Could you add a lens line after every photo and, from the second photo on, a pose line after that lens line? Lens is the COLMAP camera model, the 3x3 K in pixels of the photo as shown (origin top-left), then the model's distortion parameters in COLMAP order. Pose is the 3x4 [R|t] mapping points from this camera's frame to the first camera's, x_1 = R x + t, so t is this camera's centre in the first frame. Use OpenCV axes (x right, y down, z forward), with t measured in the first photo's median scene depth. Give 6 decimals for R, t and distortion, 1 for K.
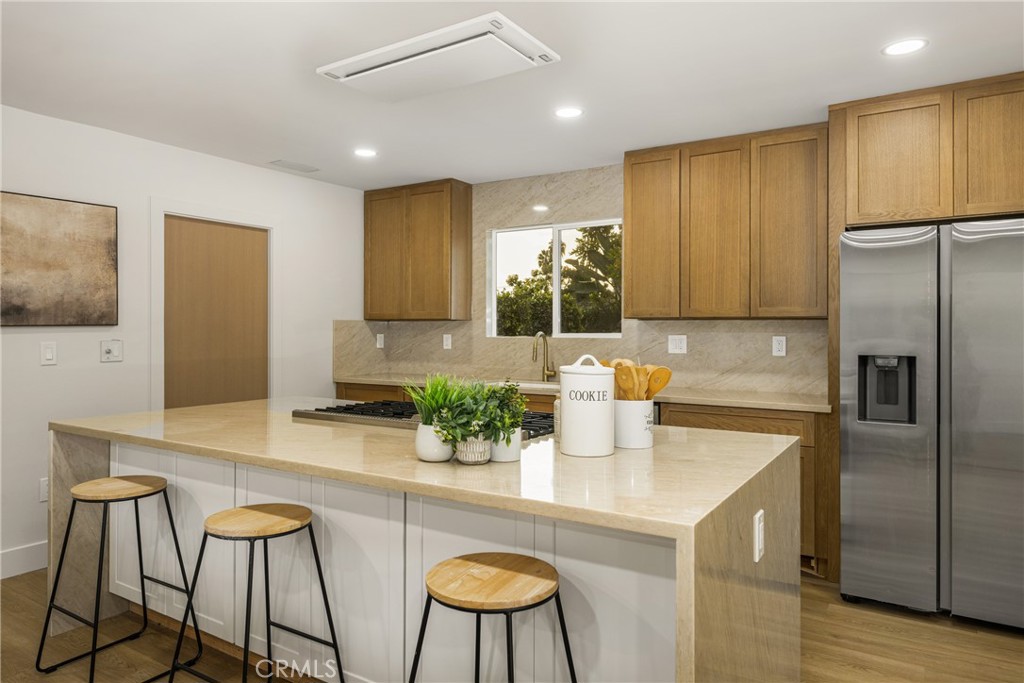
lens RADIAL K [[666.5, 0, 516.4], [0, 666.5, 325.6], [0, 0, 1]] dist [-0.001278, -0.002590]
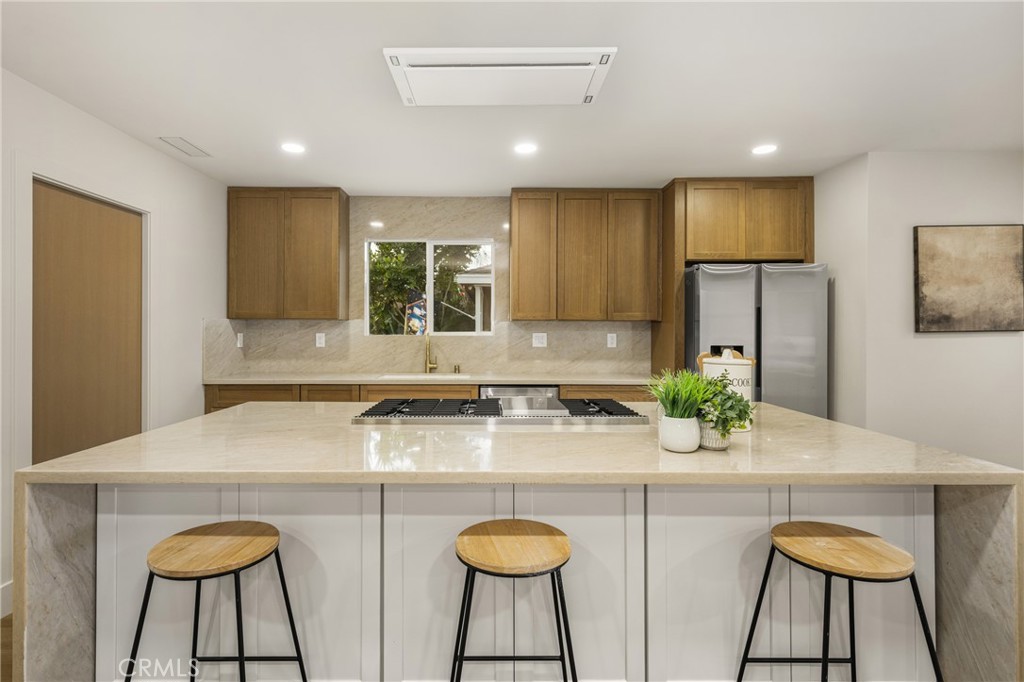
lens RADIAL K [[487.1, 0, 491.0], [0, 487.1, 344.9], [0, 0, 1]] dist [0.000359, -0.000337]
pose [[0.842755, -0.017214, 0.538022, -0.359593], [-0.003620, 0.999285, 0.037642, 0.001513], [-0.538286, -0.033671, 0.842090, 0.230031]]
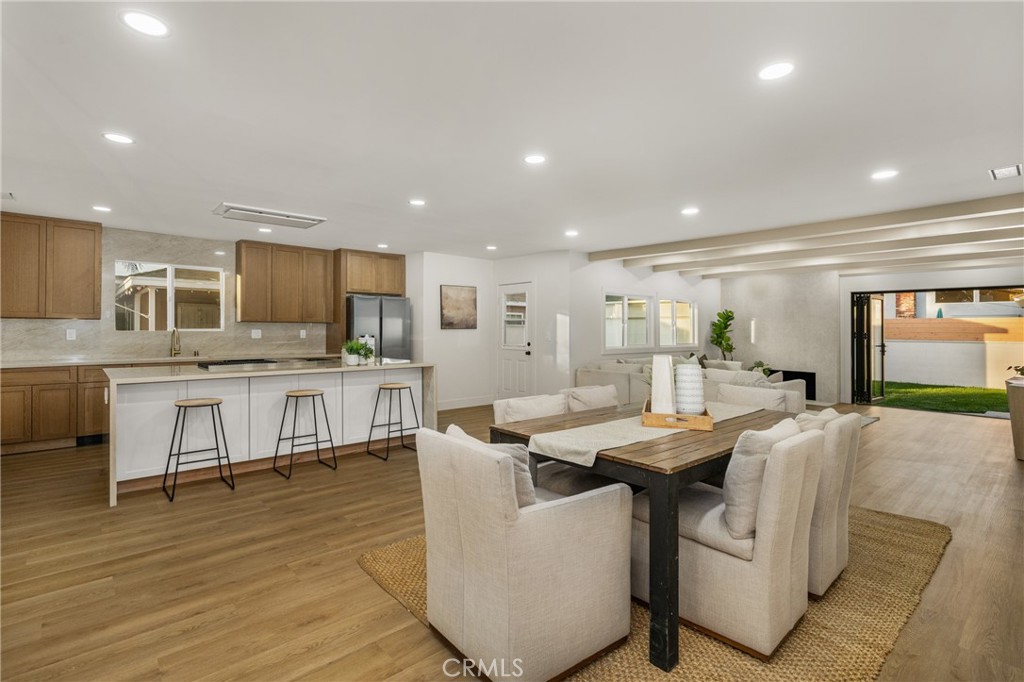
lens RADIAL K [[486.0, 0, 513.5], [0, 486.0, 328.4], [0, 0, 1]] dist [0.001352, 0.000260]
pose [[0.260266, 0.004034, 0.965529, -1.030084], [-0.009348, 0.999955, -0.001658, 0.005912], [-0.965492, -0.008595, 0.260292, -0.190385]]
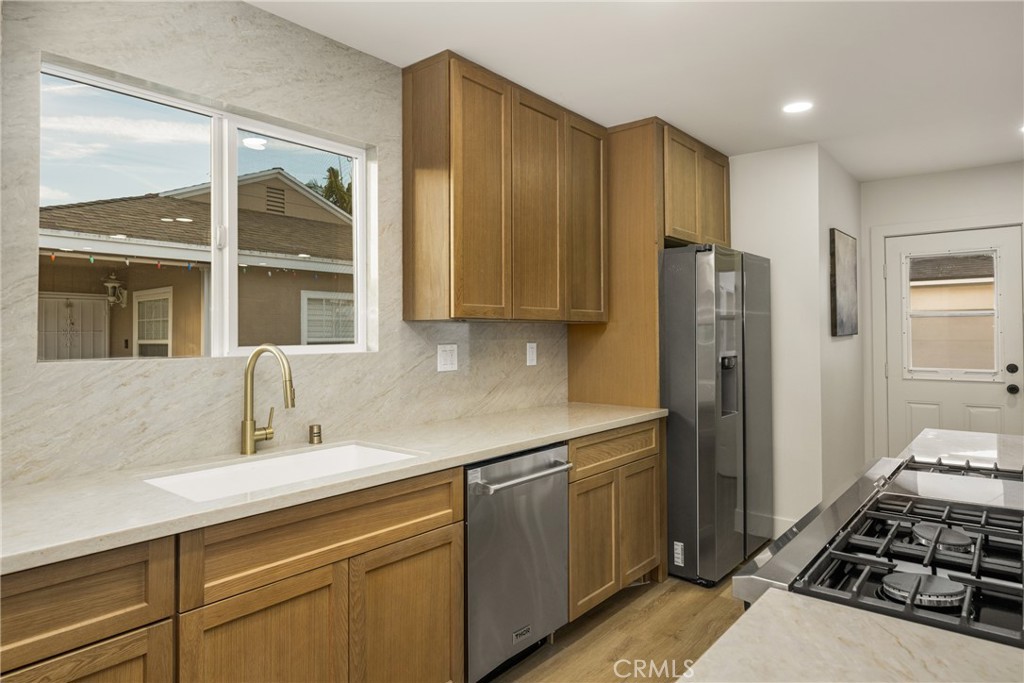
lens RADIAL K [[620.0, 0, 512.0], [0, 620.0, 341.5], [0, 0, 1]] dist [-0.001966, -0.000226]
pose [[0.123892, -0.013210, 0.992208, -0.389956], [0.003112, 0.999912, 0.012924, 0.002552], [-0.992291, 0.001487, 0.123922, 0.842256]]
